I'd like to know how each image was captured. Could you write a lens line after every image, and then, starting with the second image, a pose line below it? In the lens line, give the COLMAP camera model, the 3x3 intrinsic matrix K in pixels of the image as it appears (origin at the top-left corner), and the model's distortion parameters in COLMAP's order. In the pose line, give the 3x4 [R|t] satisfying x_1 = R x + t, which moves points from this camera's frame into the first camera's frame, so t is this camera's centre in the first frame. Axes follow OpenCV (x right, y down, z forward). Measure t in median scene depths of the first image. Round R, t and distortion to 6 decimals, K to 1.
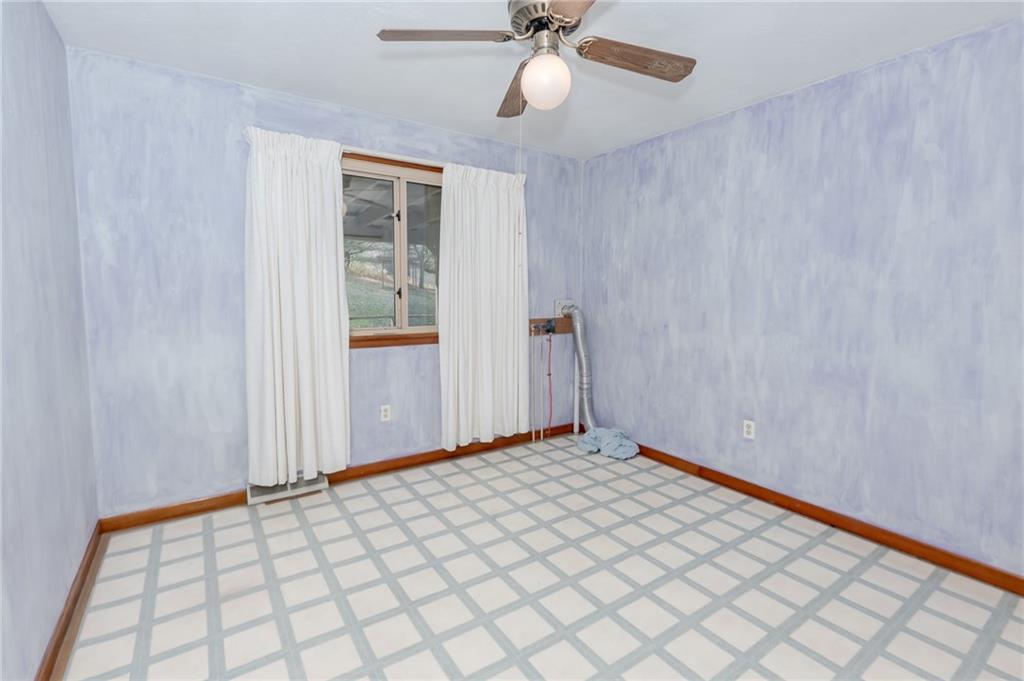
lens RADIAL K [[459.0, 0, 504.0], [0, 459.0, 335.3], [0, 0, 1]] dist [-0.002518, -0.000576]
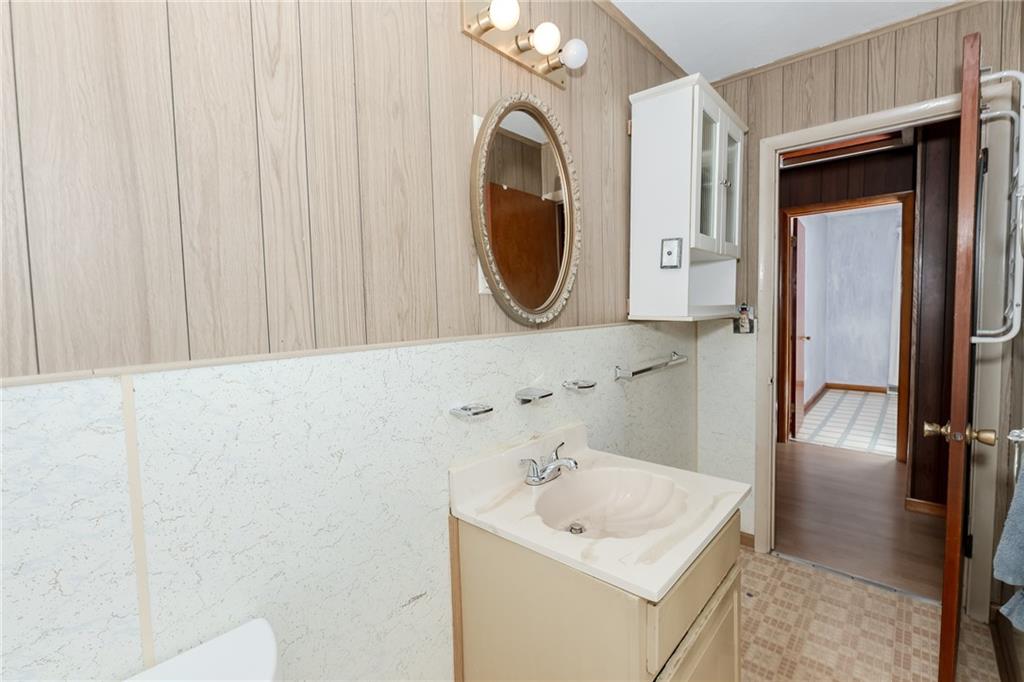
lens RADIAL K [[456.2, 0, 505.0], [0, 456.2, 336.2], [0, 0, 1]] dist [-0.004165, -0.001122]
pose [[0.244296, 0.049702, -0.968426, 1.268693], [-0.047962, 0.998083, 0.039125, 0.104229], [0.968514, 0.036890, 0.246211, -1.540455]]
